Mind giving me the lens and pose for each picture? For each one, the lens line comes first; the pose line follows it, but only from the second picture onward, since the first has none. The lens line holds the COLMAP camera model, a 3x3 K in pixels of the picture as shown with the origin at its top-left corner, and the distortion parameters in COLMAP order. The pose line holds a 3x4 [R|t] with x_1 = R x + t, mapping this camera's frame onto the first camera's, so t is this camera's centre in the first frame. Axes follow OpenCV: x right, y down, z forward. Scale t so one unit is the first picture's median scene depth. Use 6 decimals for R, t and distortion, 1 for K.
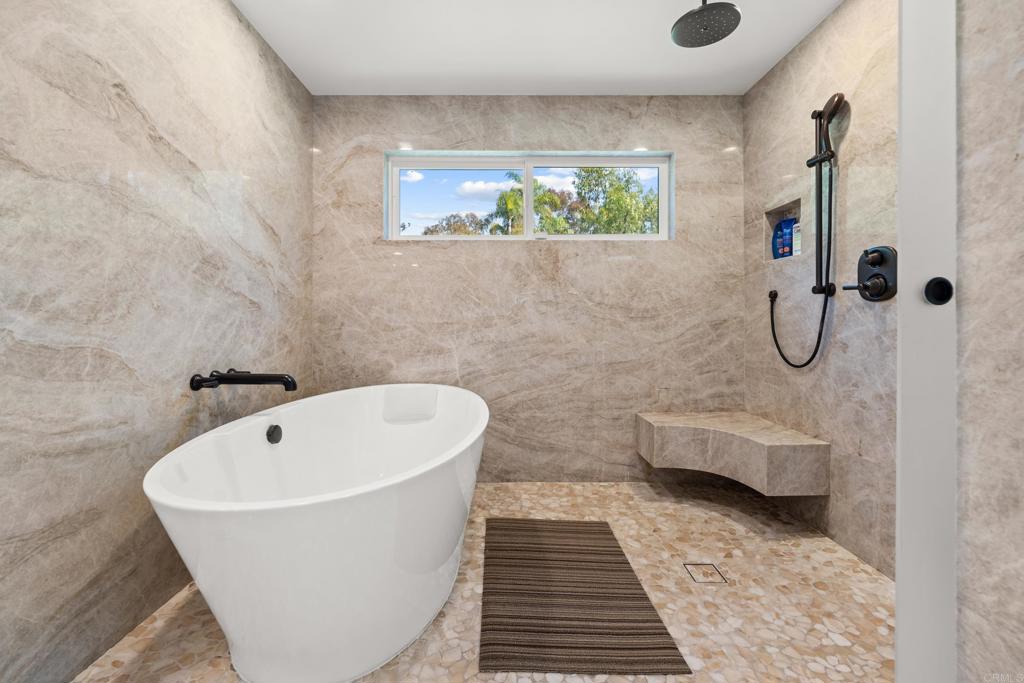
lens RADIAL K [[418.0, 0, 509.9], [0, 418.0, 331.4], [0, 0, 1]] dist [-0.003893, -0.000699]
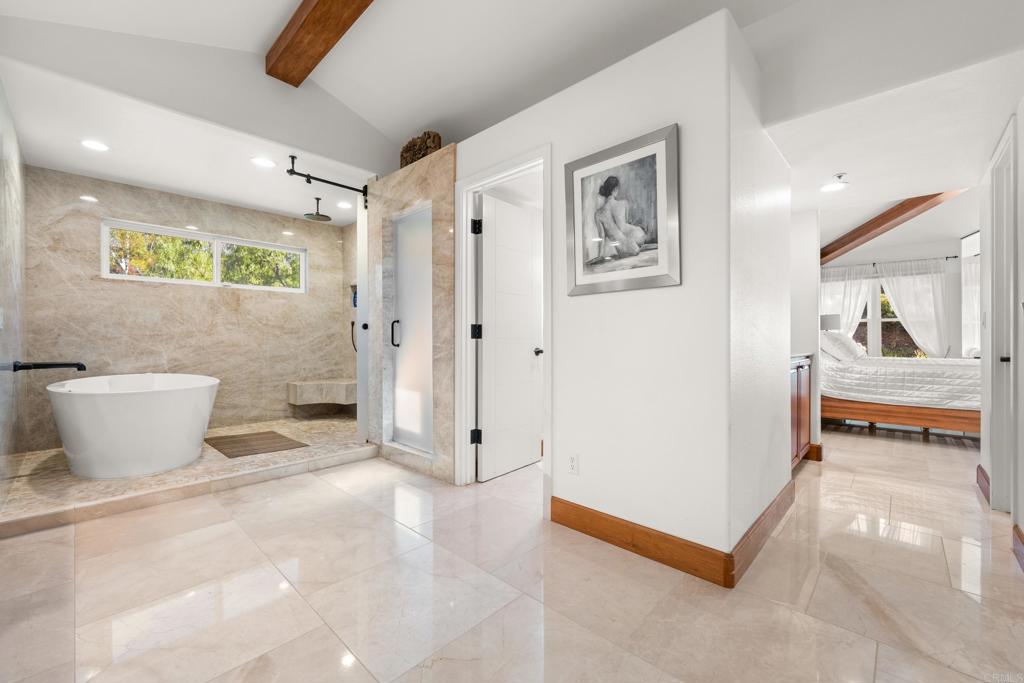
lens RADIAL K [[418.0, 0, 512.6], [0, 418.0, 338.1], [0, 0, 1]] dist [-0.003893, -0.000699]
pose [[0.694813, 0.000601, 0.719191, -0.351026], [0.009168, 0.999911, -0.009693, 0.020423], [-0.719132, 0.013328, 0.694745, -1.056174]]
